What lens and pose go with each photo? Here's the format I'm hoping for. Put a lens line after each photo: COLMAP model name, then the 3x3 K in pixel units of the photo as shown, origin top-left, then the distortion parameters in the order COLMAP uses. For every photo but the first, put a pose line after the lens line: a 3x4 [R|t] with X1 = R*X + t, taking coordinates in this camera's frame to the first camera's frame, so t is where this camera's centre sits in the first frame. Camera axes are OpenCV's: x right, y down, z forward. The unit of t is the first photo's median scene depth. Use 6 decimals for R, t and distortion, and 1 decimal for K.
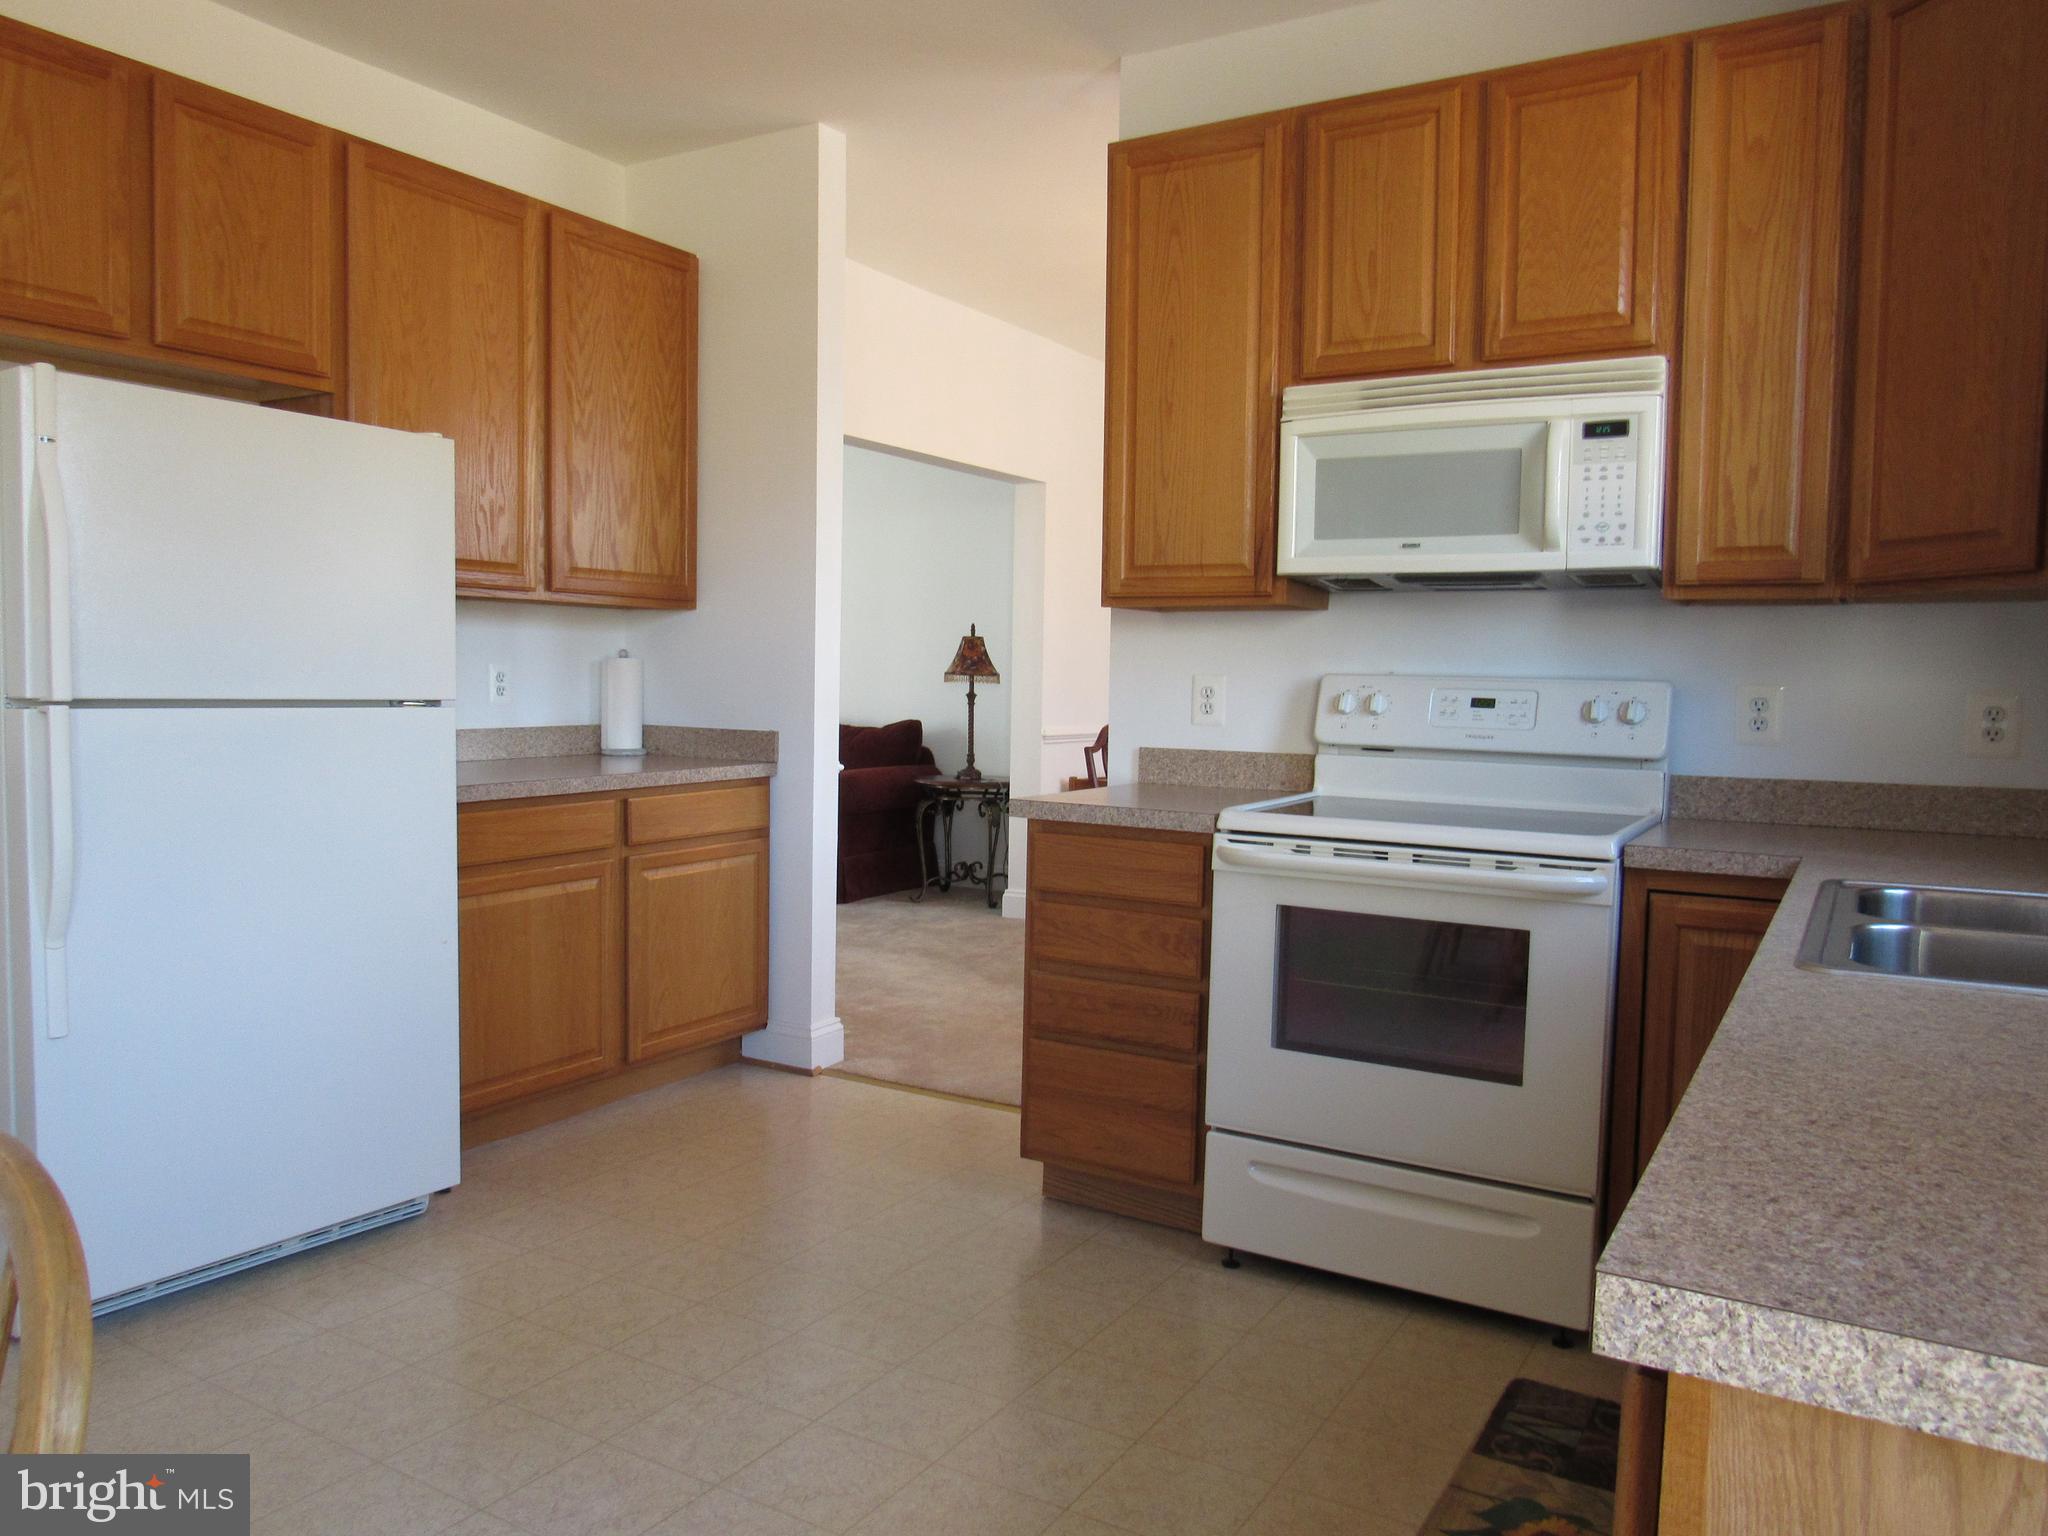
lens RADIAL K [[1476.5, 0, 1024.0], [0, 1476.5, 768.0], [0, 0, 1]] dist [-0.023276, 0.001046]
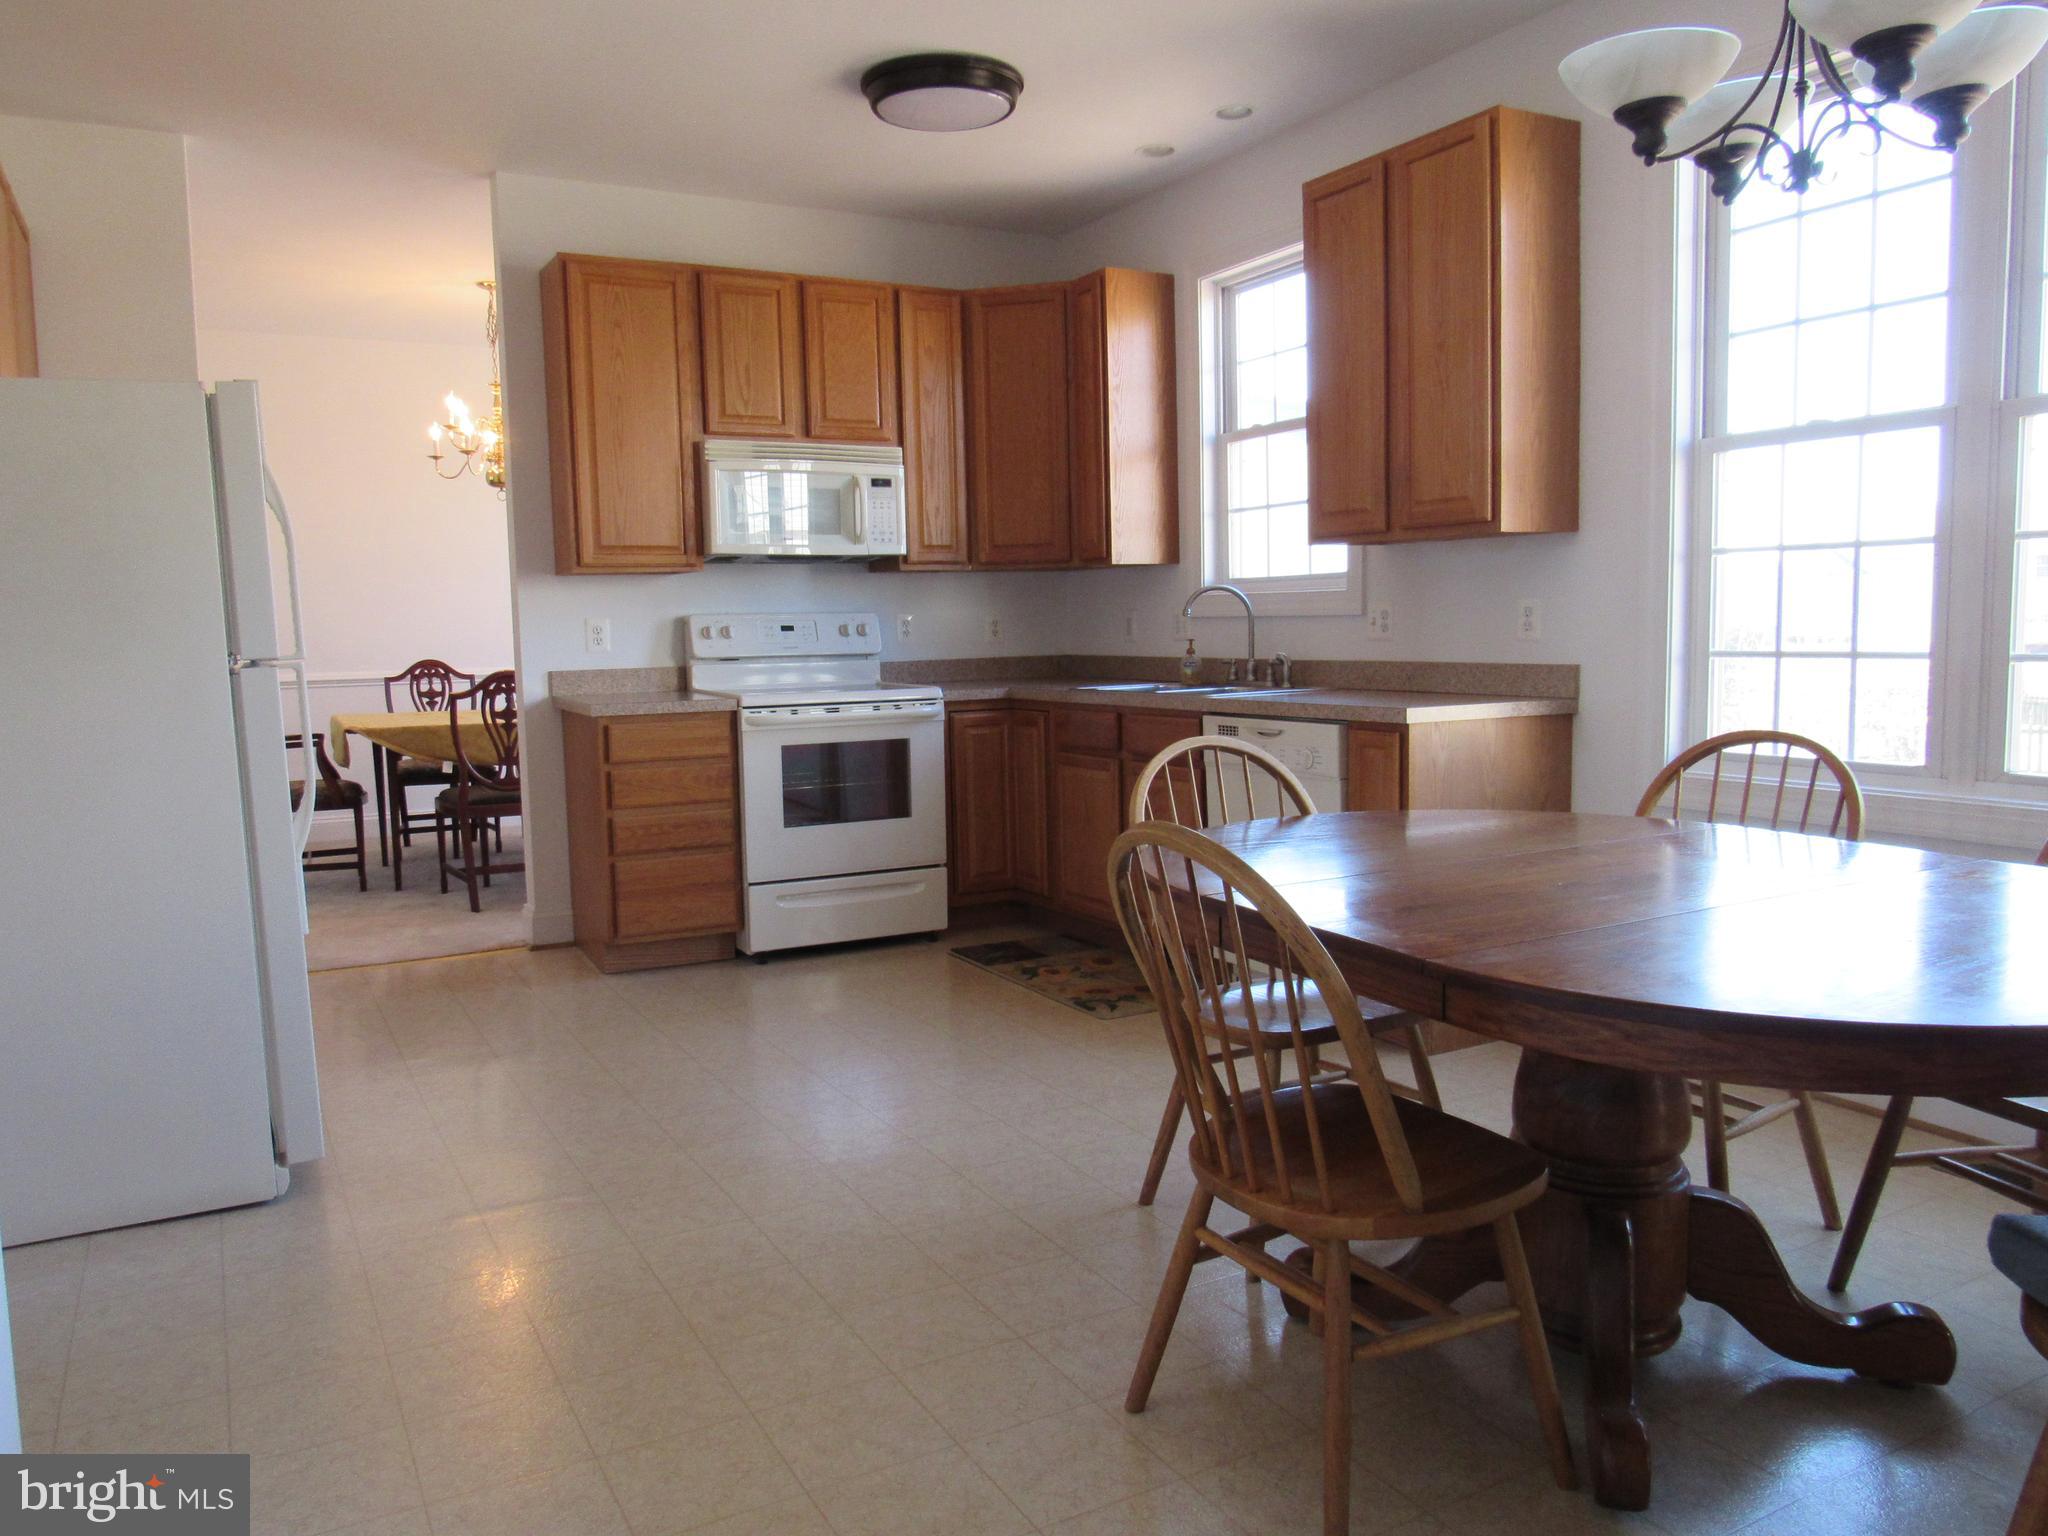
lens RADIAL K [[1476.0, 0, 1024.0], [0, 1476.0, 768.0], [0, 0, 1]] dist [-0.016765, 0.014026]
pose [[0.497979, -0.116343, 0.859349, -1.133946], [0.082128, 0.992833, 0.086823, -0.008991], [-0.863291, 0.027340, 0.503965, -0.125266]]
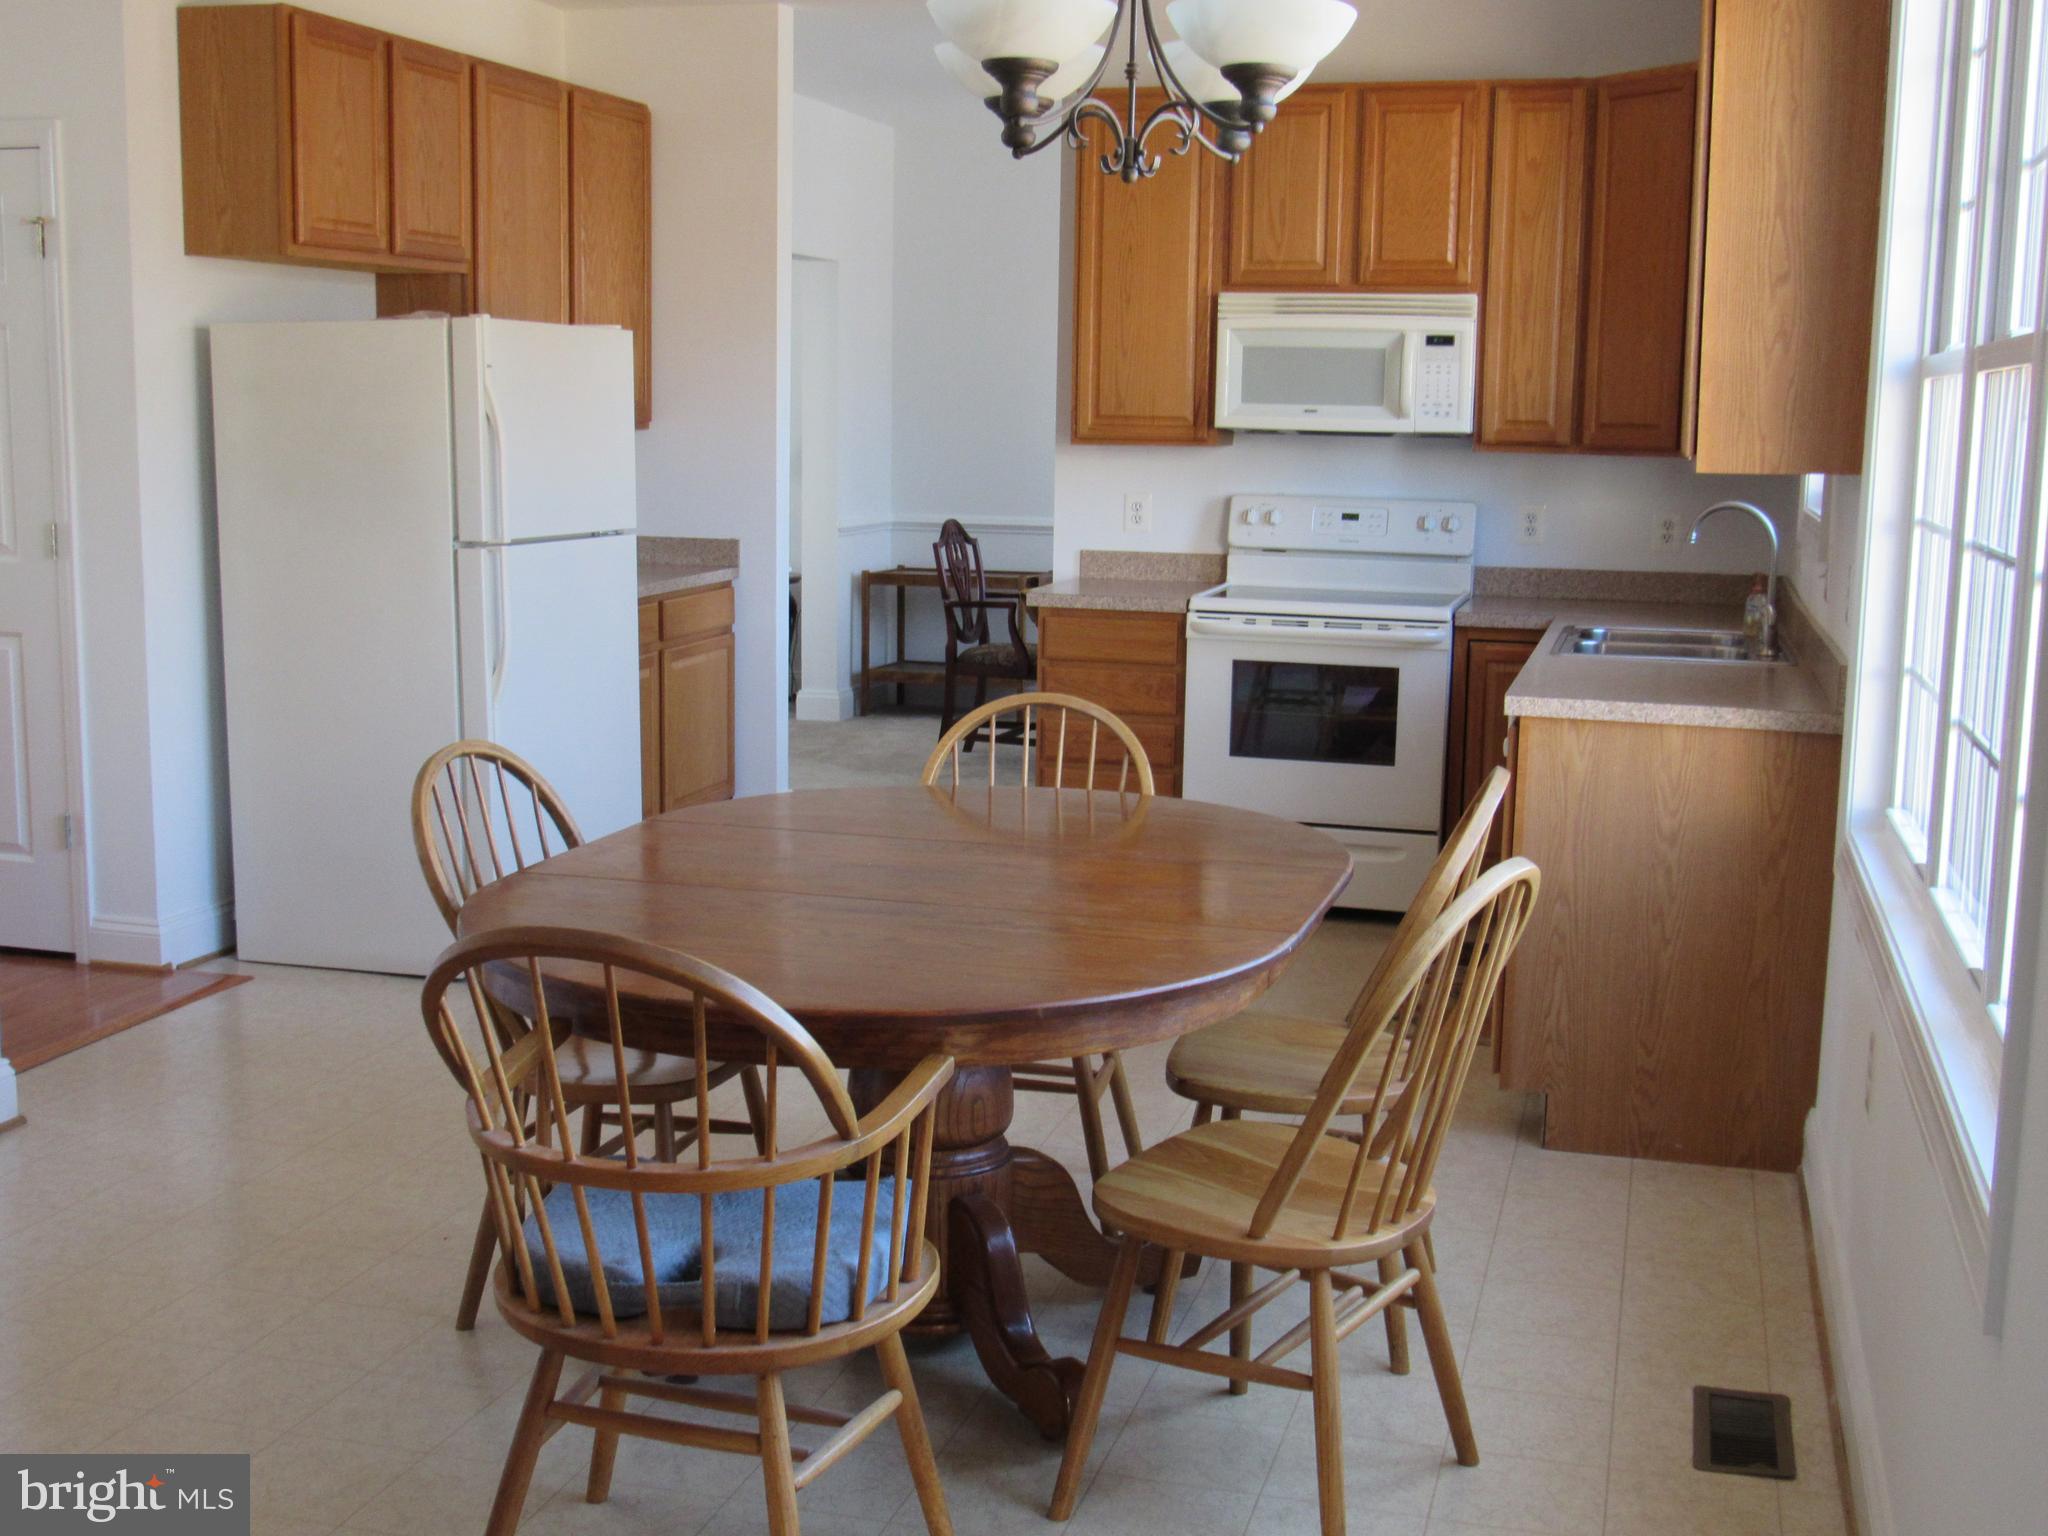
lens RADIAL K [[2339.4, 0, 1024.0], [0, 2339.4, 768.0], [0, 0, 1]] dist [-0.012892, -0.052465]
pose [[0.966732, -0.041546, 0.252396, -0.599318], [0.016952, 0.994958, 0.098846, -0.033483], [-0.255231, -0.091279, 0.962562, -1.162666]]
